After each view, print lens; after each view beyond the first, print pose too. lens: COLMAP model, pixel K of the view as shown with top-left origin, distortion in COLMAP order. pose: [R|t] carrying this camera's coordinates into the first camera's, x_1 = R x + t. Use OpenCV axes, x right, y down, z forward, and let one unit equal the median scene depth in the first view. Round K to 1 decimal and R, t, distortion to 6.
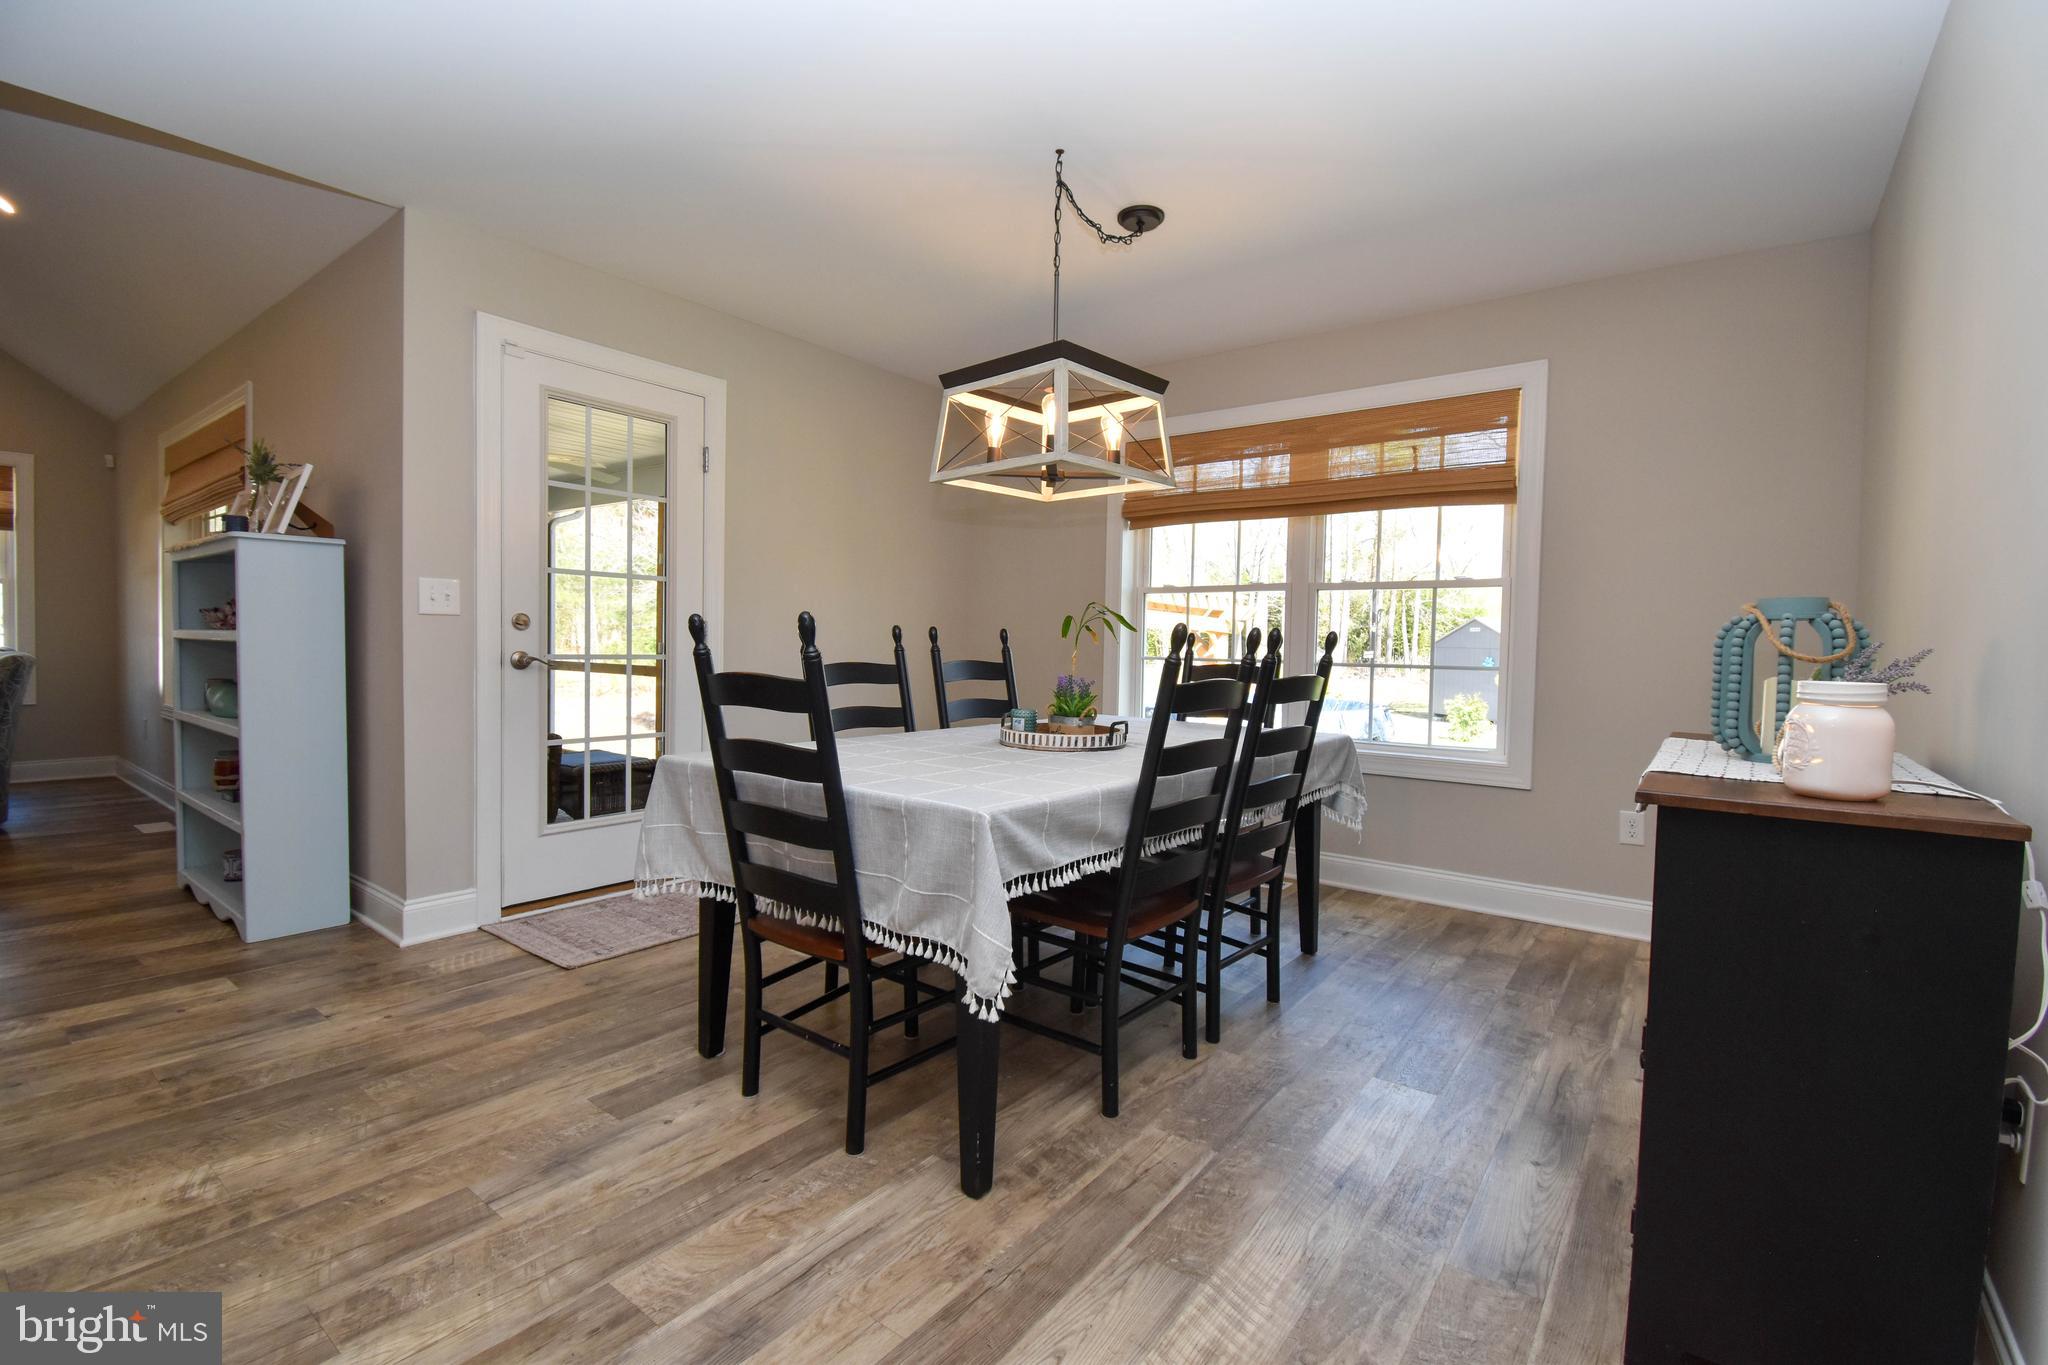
lens RADIAL K [[903.2, 0, 1036.6], [0, 903.2, 675.6], [0, 0, 1]] dist [0.019982, -0.026777]
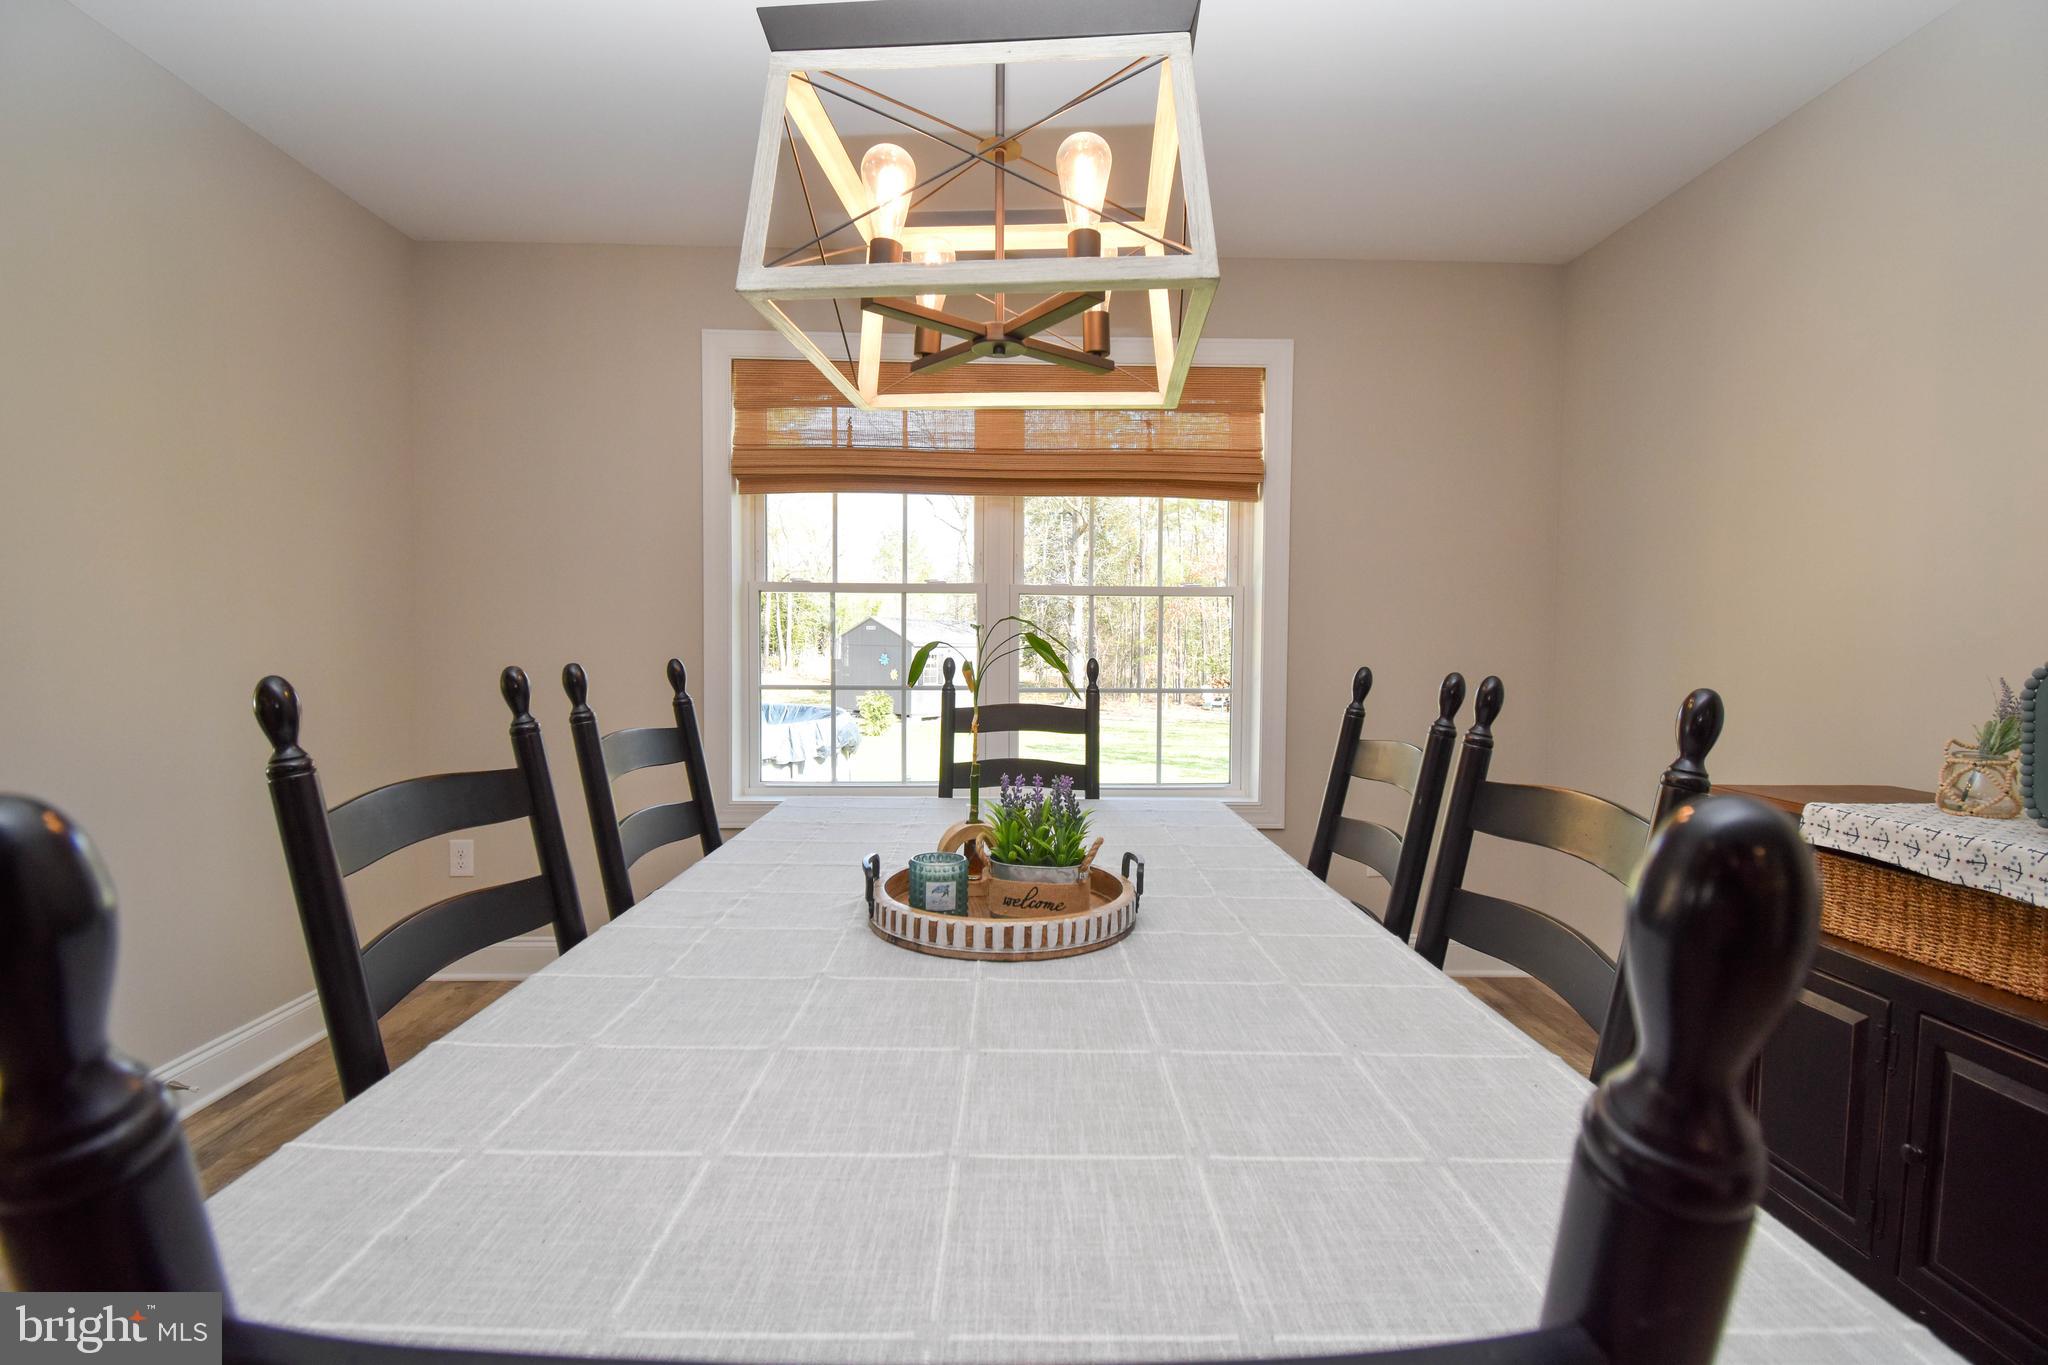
lens RADIAL K [[908.7, 0, 1027.1], [0, 908.7, 676.1], [0, 0, 1]] dist [0.021166, -0.026063]
pose [[0.789925, -0.029610, 0.612488, -0.187511], [0.026190, 0.999551, 0.014544, -0.043835], [-0.612643, 0.004552, 0.790346, 0.464292]]
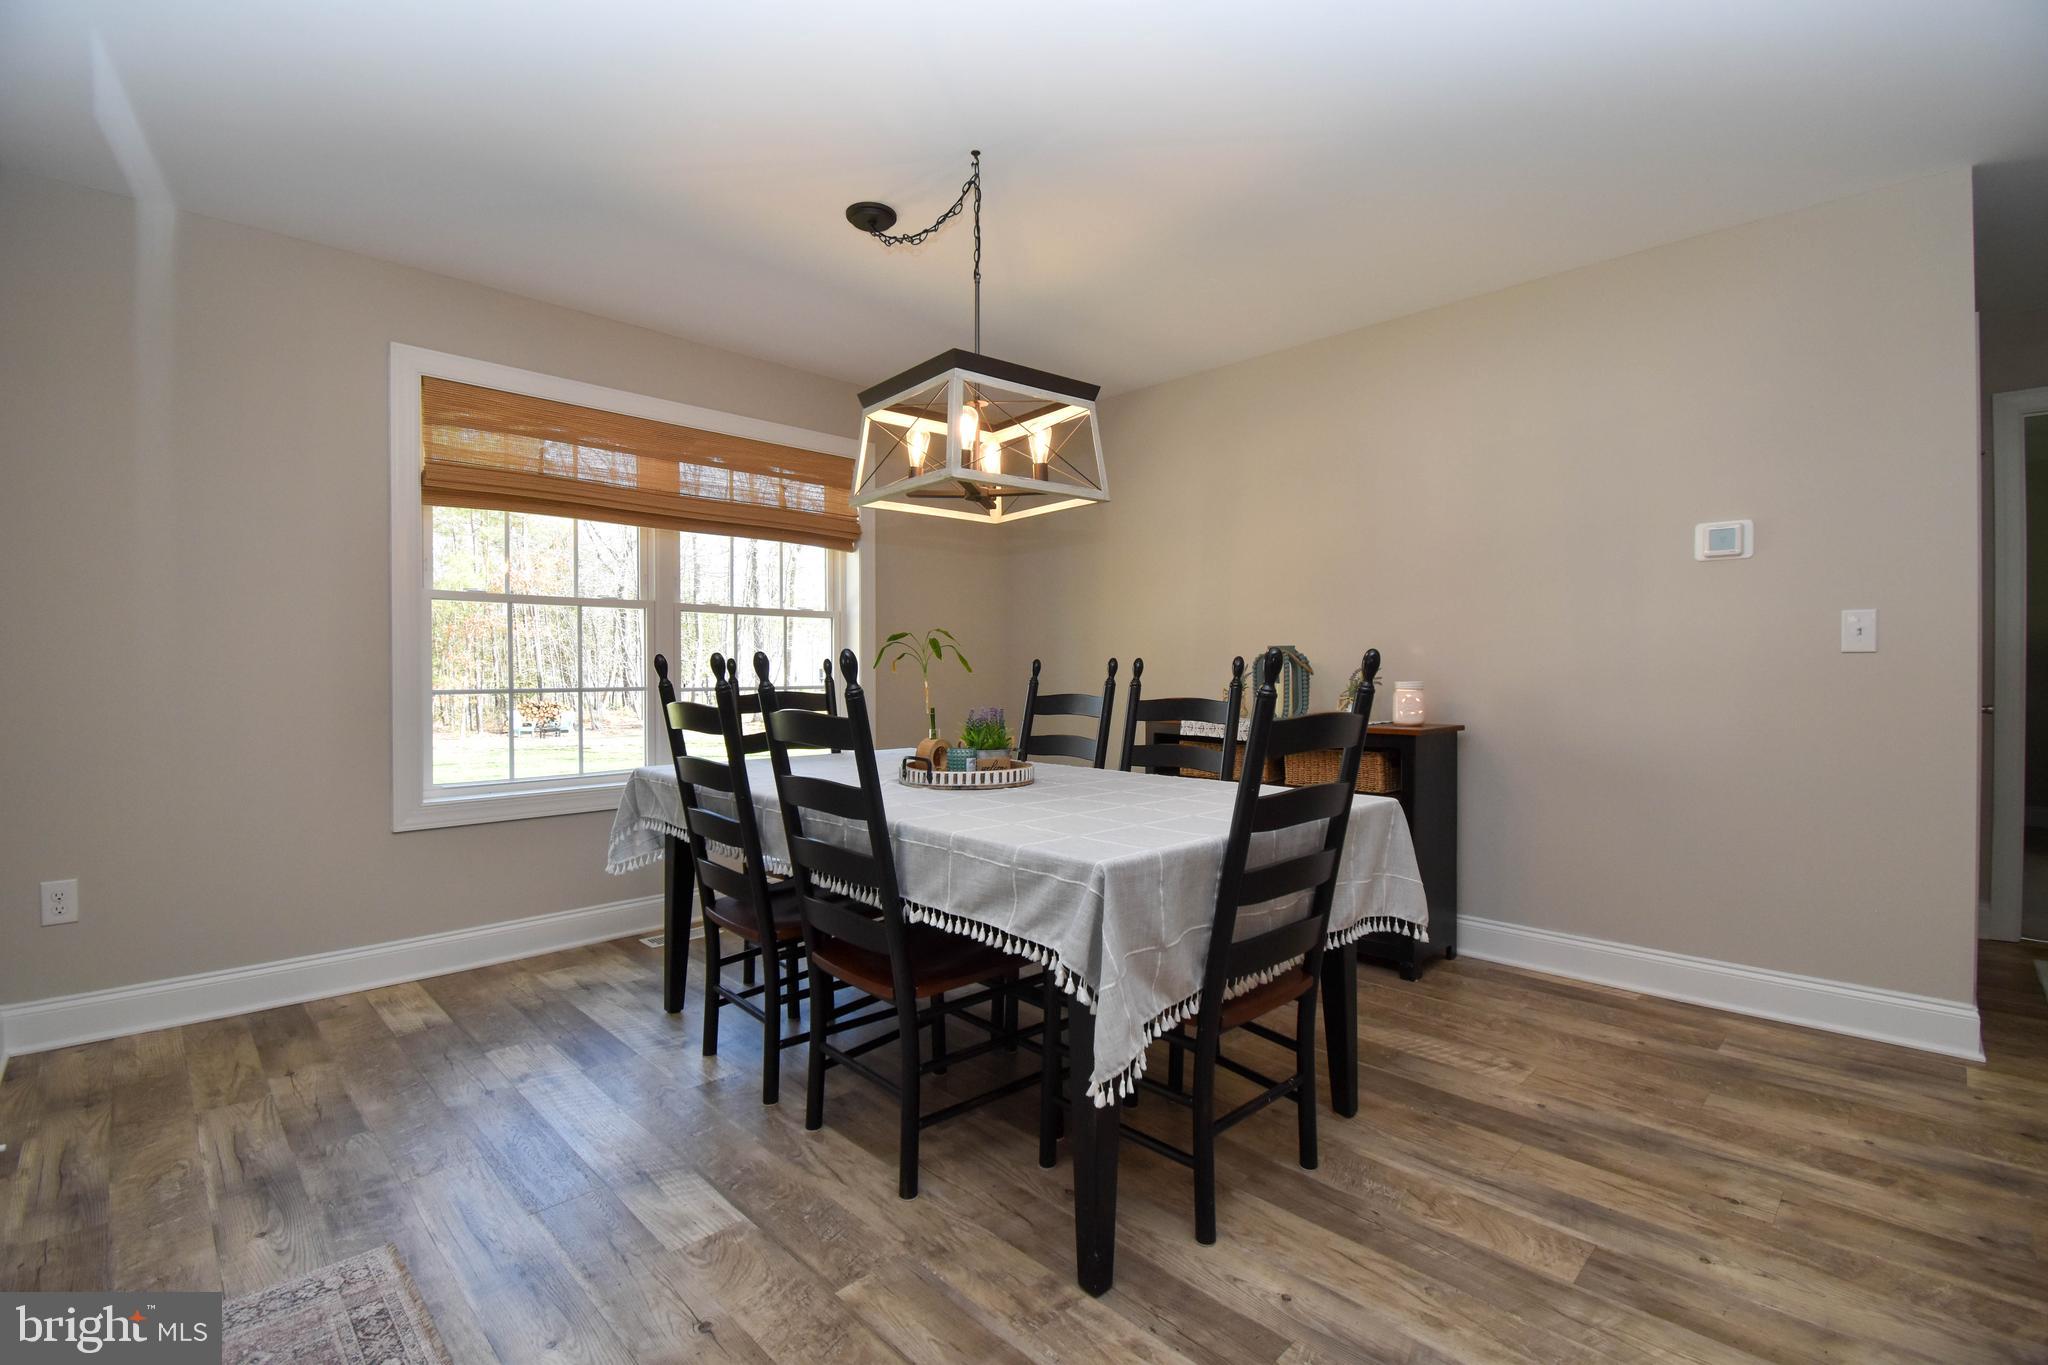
lens RADIAL K [[892.4, 0, 1034.3], [0, 892.4, 679.4], [0, 0, 1]] dist [0.001538, -0.014814]
pose [[0.152184, -0.027526, 0.987969, -0.652595], [0.037730, 0.999045, 0.022023, -0.036078], [-0.987632, 0.033924, 0.153077, 0.595926]]
